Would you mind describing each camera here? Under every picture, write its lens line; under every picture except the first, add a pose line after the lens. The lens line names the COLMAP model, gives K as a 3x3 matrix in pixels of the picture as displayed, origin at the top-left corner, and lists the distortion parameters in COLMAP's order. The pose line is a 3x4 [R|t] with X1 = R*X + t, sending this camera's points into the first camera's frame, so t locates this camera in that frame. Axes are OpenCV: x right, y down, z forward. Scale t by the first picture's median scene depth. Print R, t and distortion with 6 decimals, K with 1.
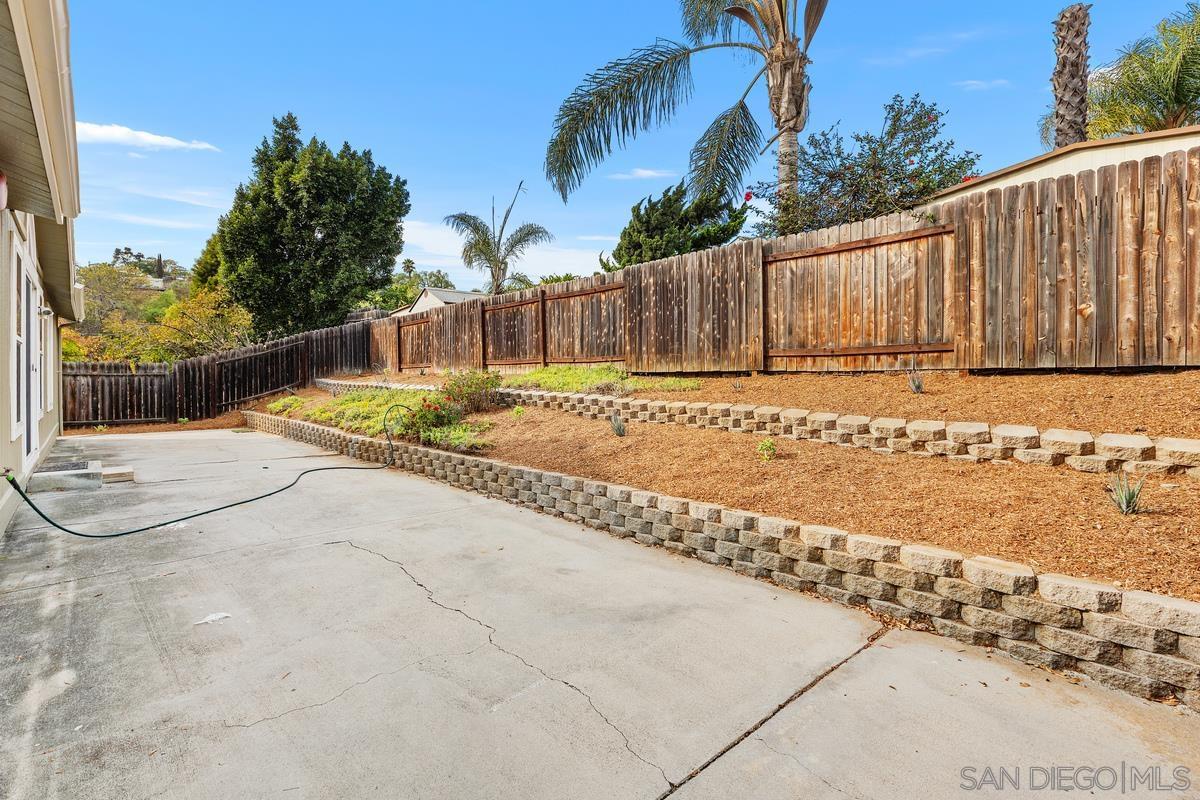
lens RADIAL K [[538.3, 0, 600.4], [0, 538.3, 385.3], [0, 0, 1]] dist [-0.002327, 0.000016]
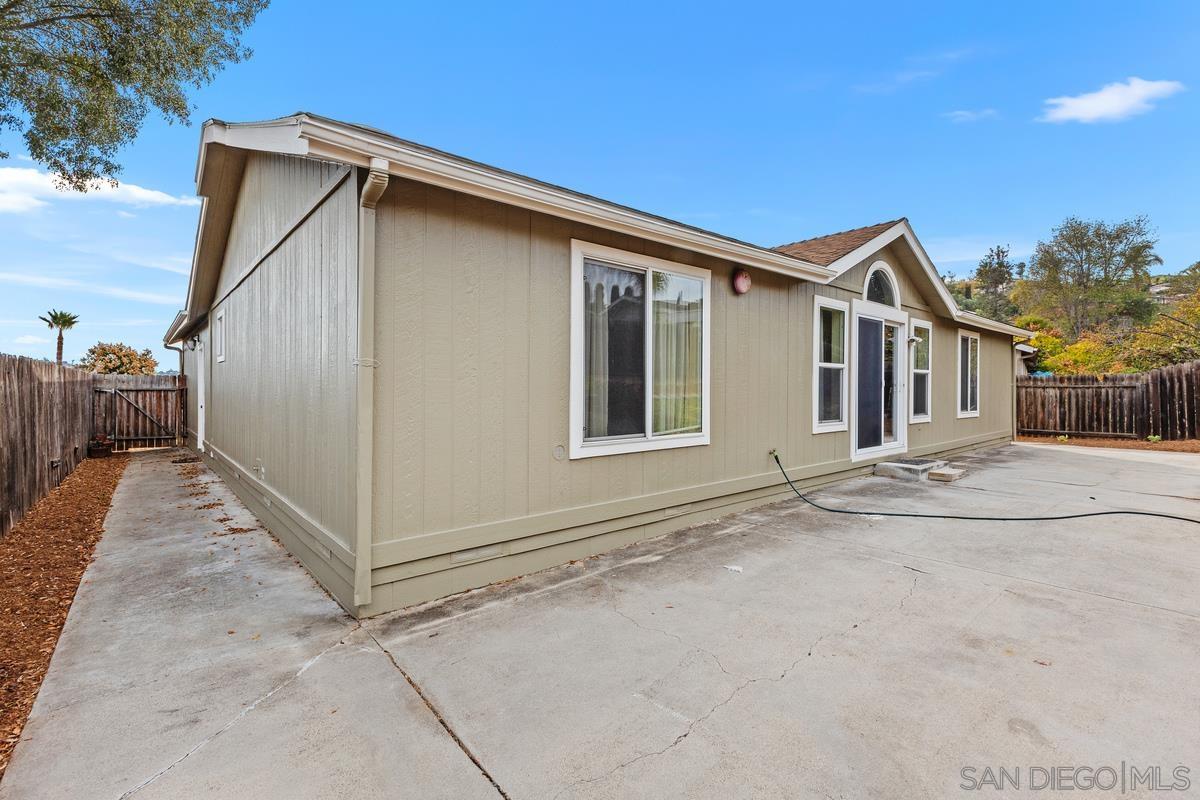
lens RADIAL K [[538.3, 0, 600.4], [0, 538.3, 385.3], [0, 0, 1]] dist [-0.002327, 0.000016]
pose [[-0.032672, -0.007171, -0.999440, 0.138096], [-0.012080, 0.999904, -0.006779, -0.004763], [0.999393, 0.011852, -0.032756, 0.142657]]
